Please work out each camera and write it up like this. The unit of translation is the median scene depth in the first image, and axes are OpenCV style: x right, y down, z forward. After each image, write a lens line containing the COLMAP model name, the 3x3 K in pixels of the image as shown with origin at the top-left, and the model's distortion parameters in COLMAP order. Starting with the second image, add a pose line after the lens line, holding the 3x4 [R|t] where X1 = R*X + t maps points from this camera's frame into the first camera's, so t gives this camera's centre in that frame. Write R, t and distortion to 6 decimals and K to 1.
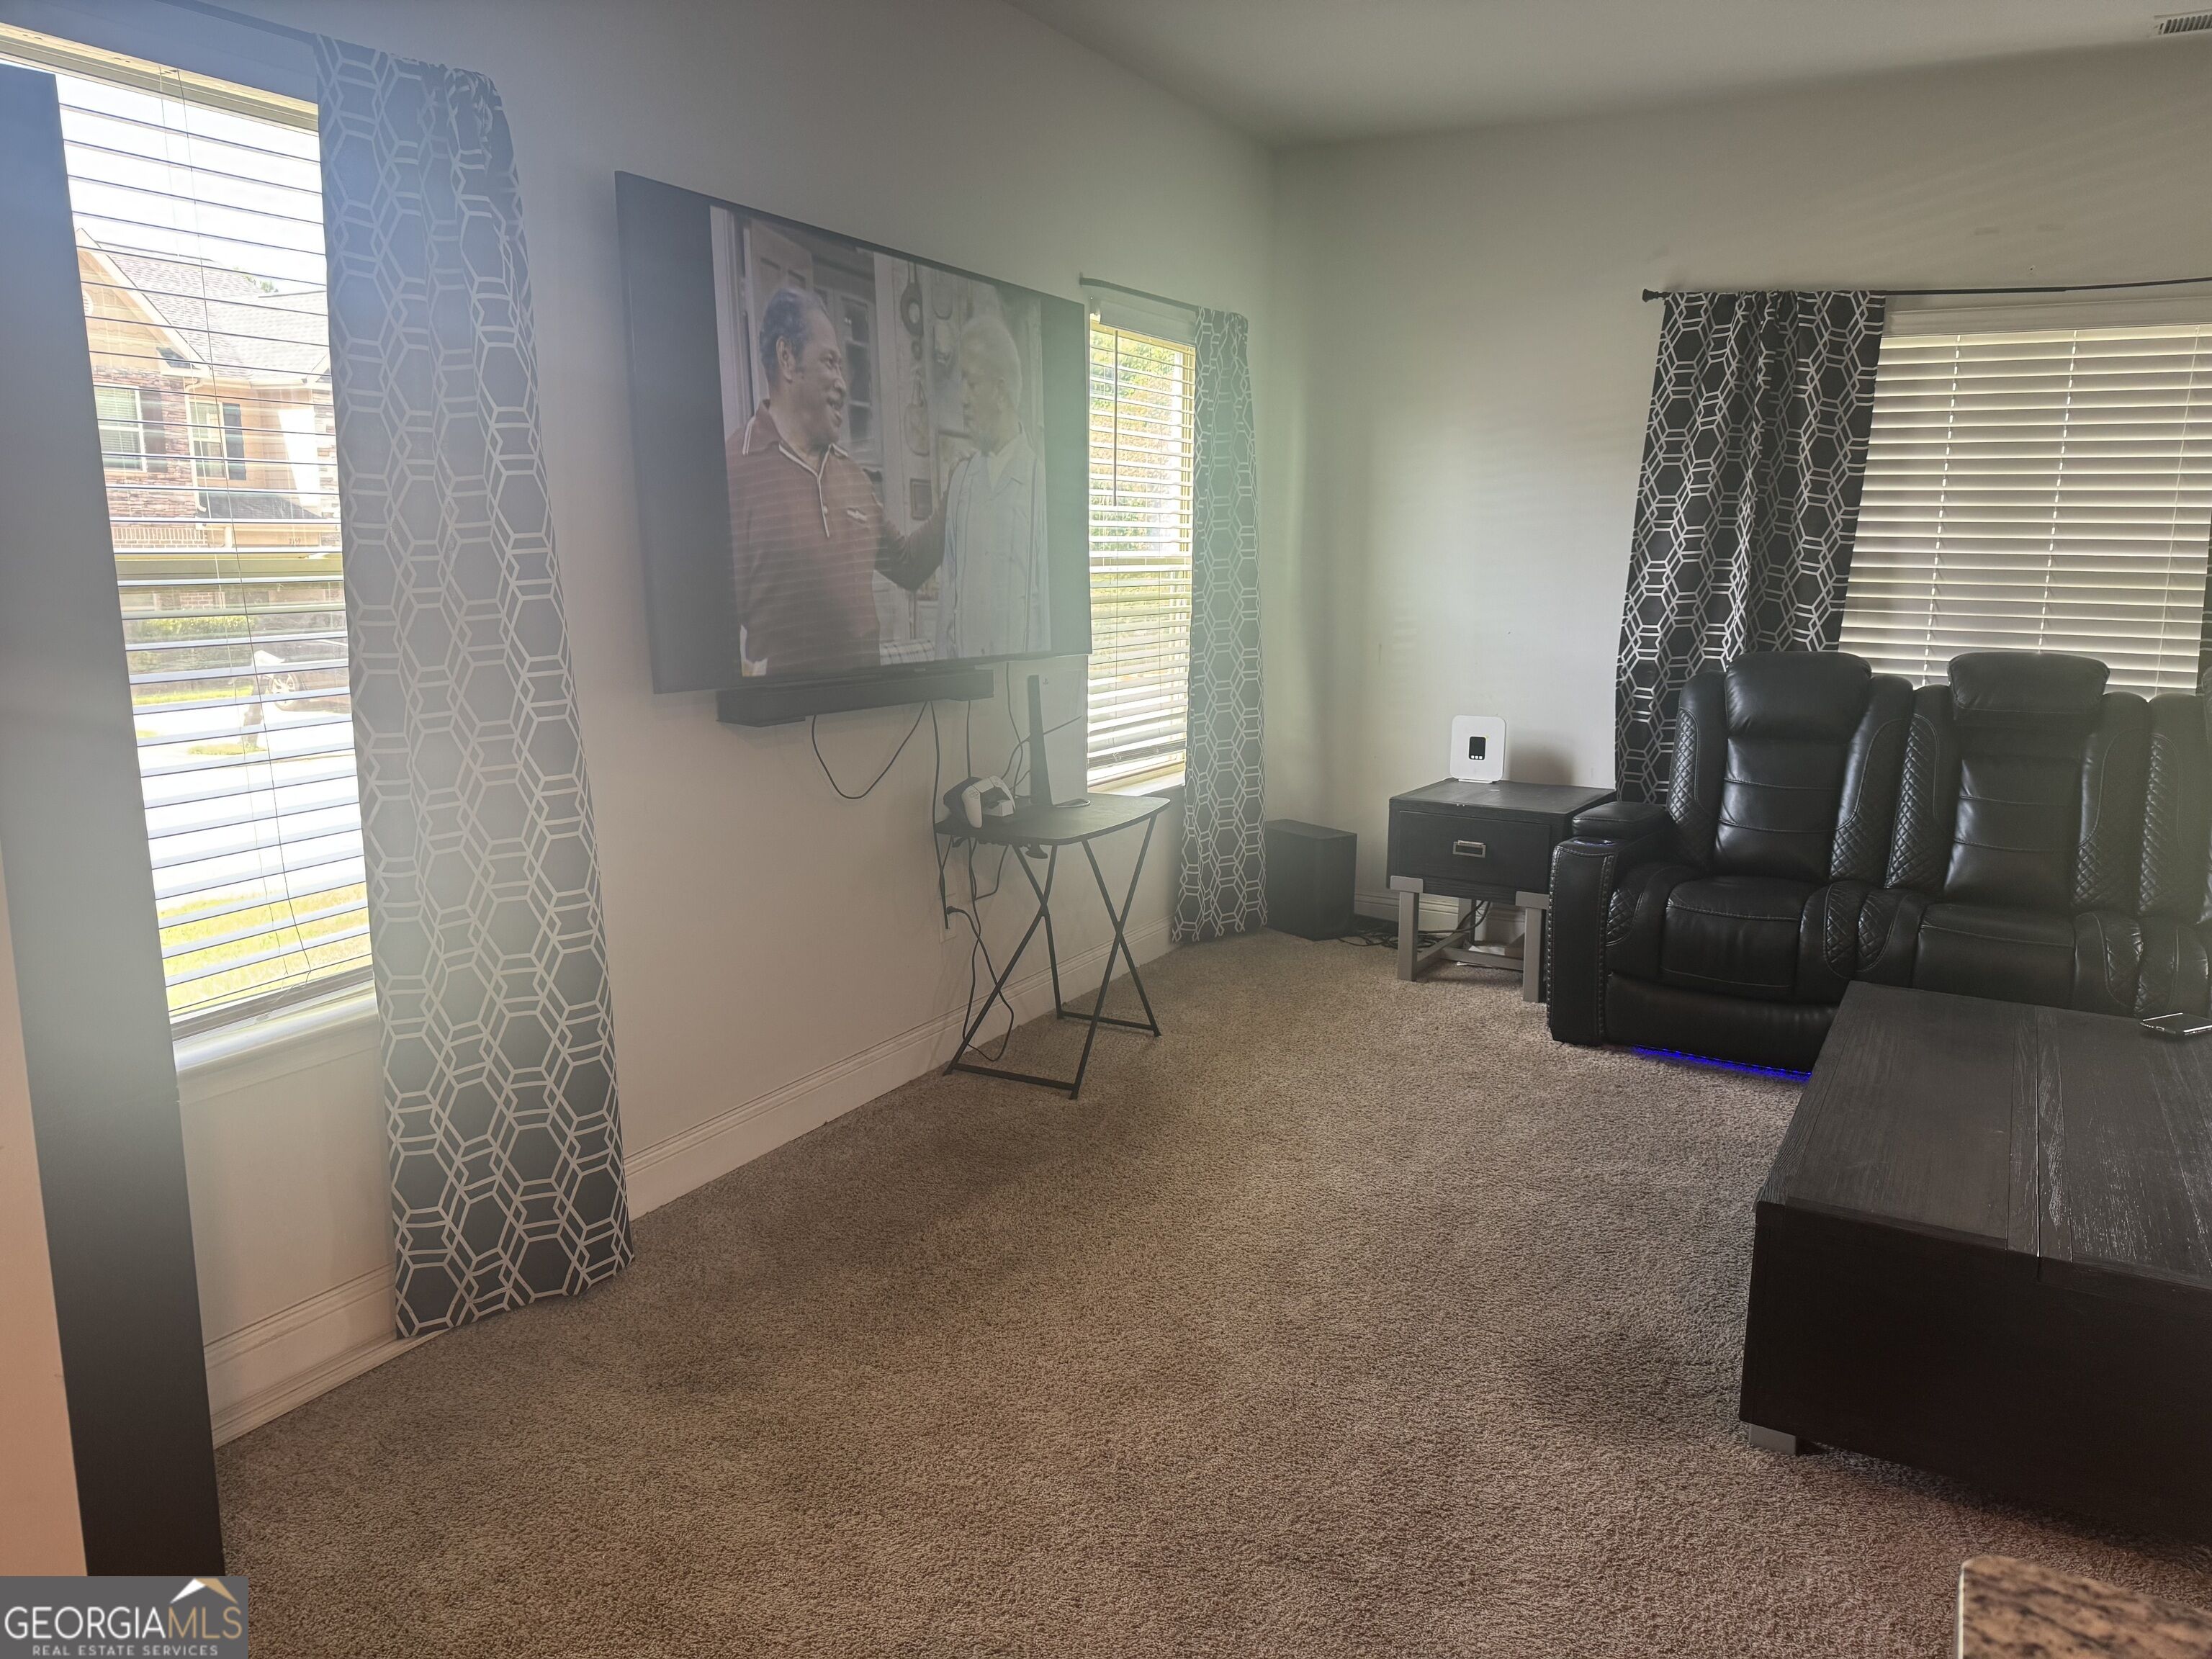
lens RADIAL K [[1562.7, 0, 1111.7], [0, 1562.7, 834.1], [0, 0, 1]] dist [0.033364, -0.024212]
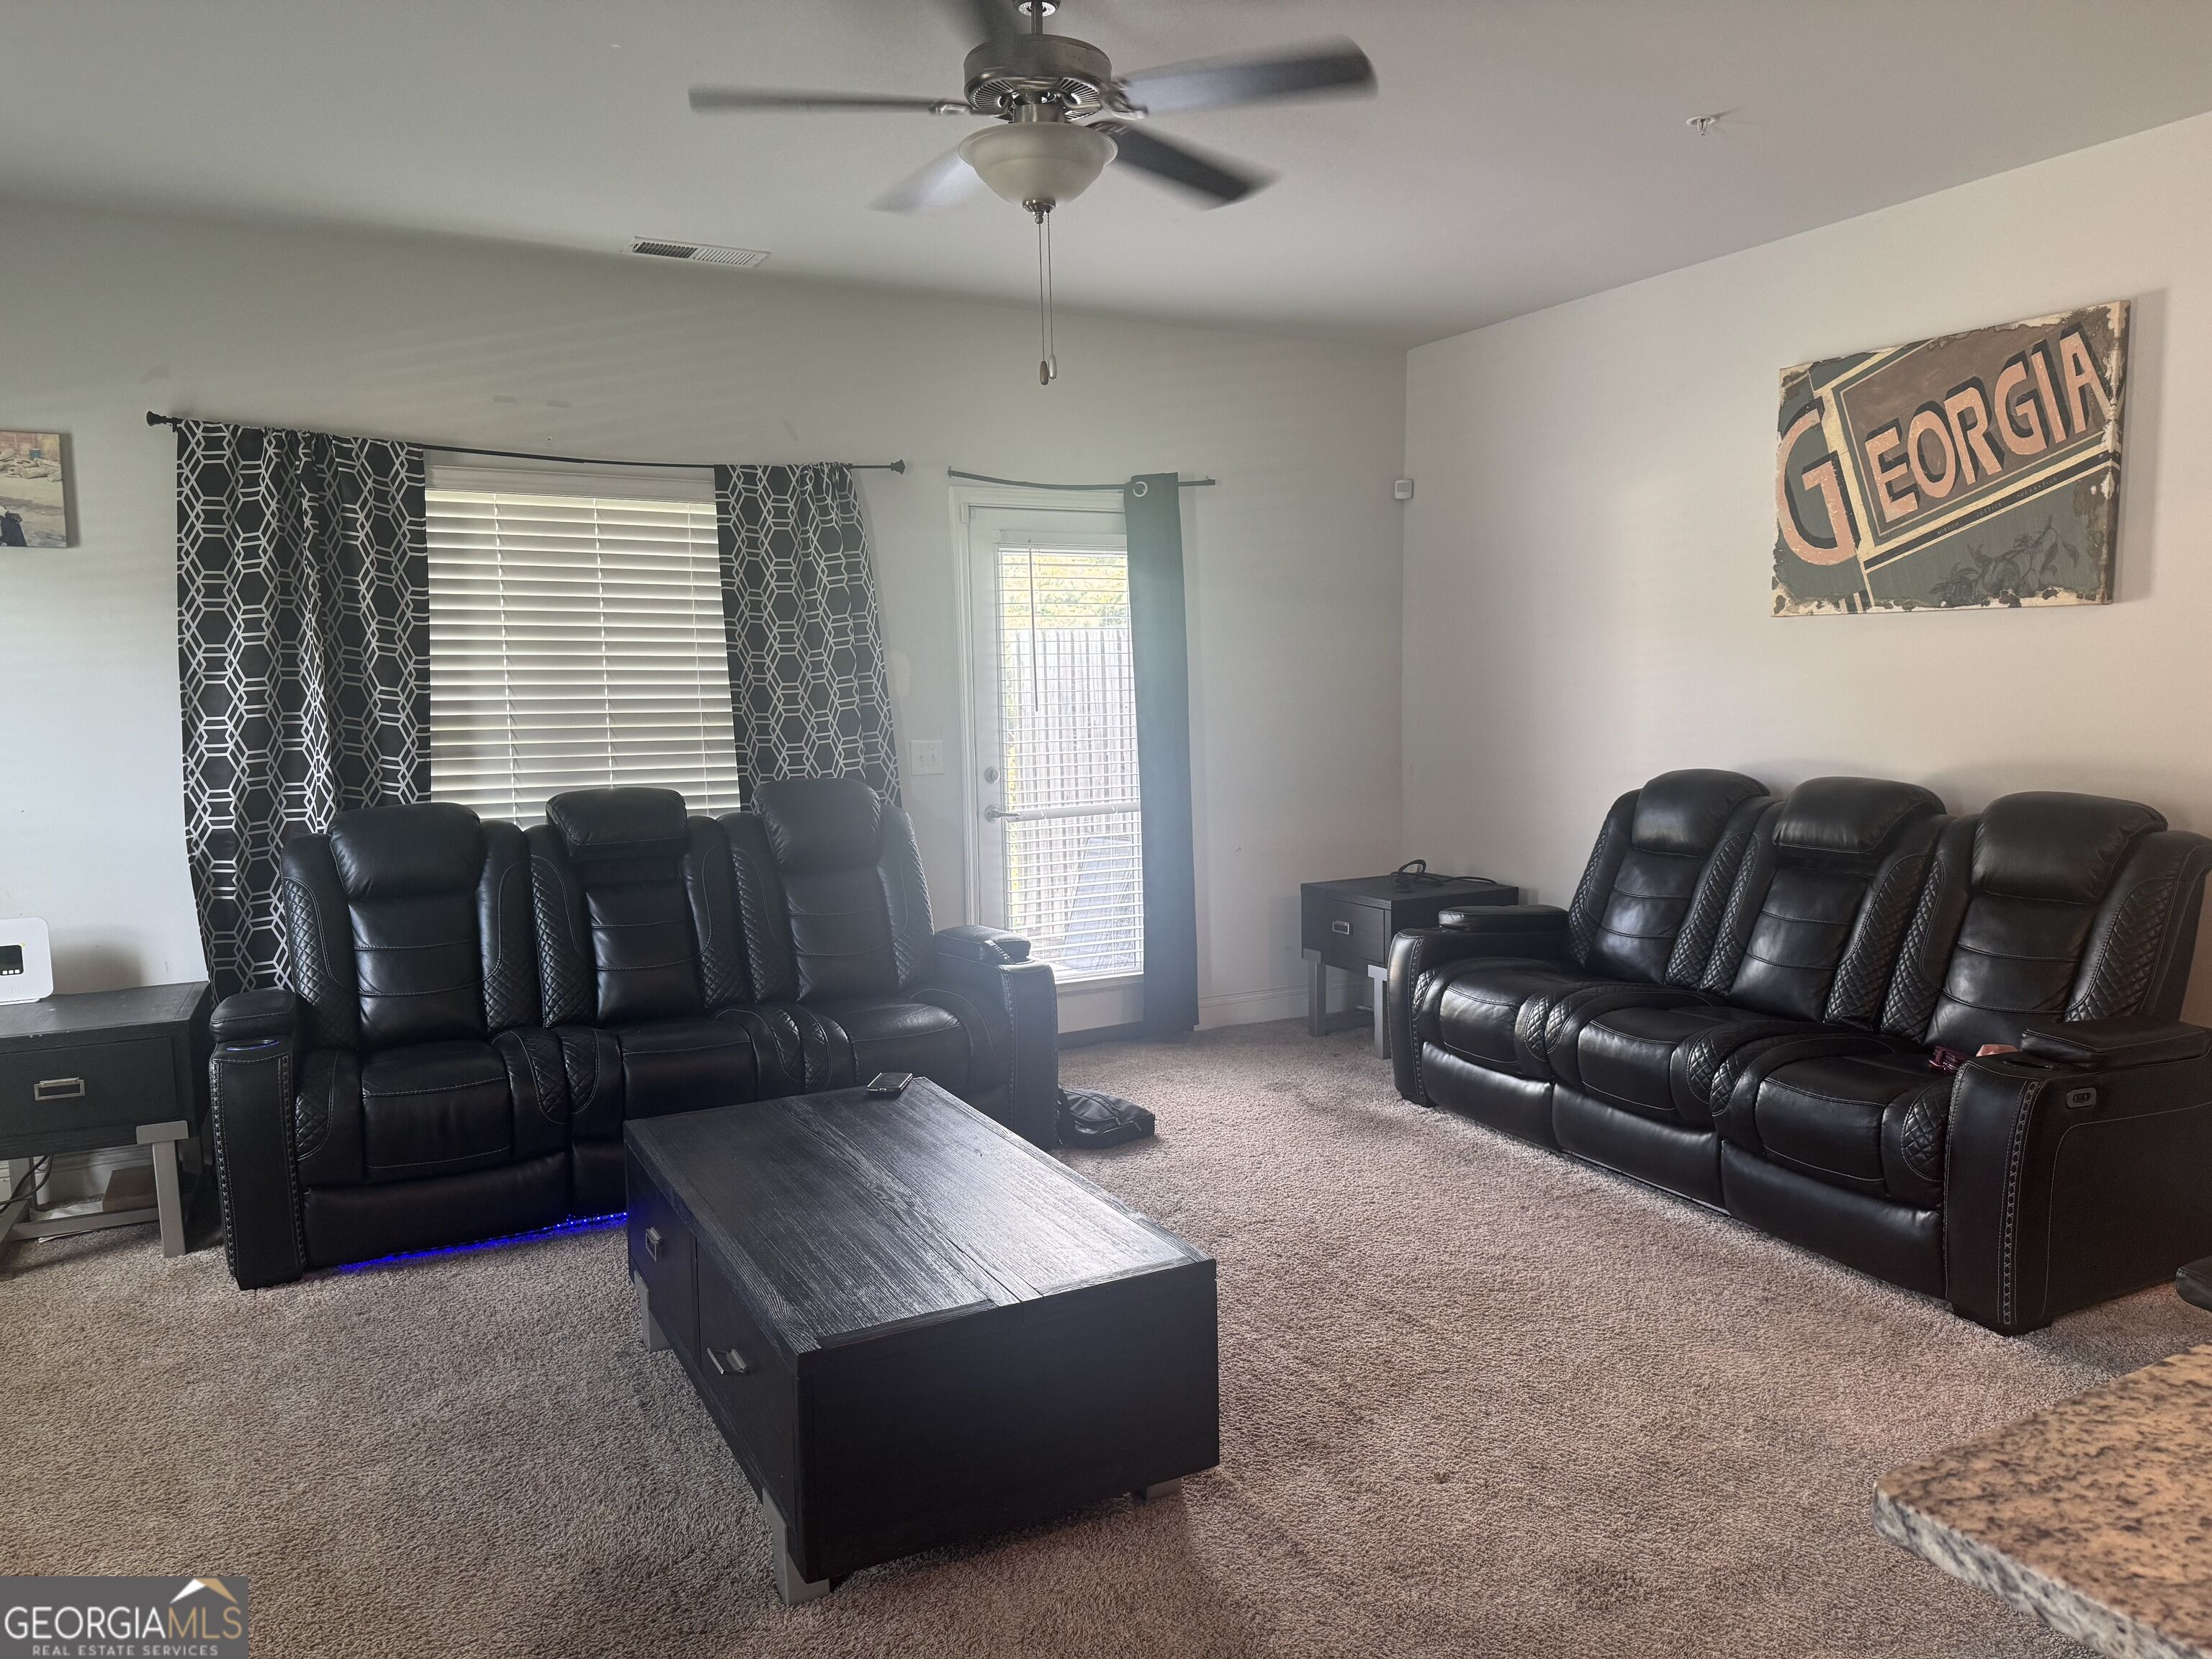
lens RADIAL K [[1562.7, 0, 1109.6], [0, 1562.7, 835.6], [0, 0, 1]] dist [0.033364, -0.024212]
pose [[0.547916, -0.104594, 0.829969, -0.122473], [0.177758, 0.984052, 0.006662, -0.026827], [-0.817429, 0.143884, 0.557770, 0.113007]]
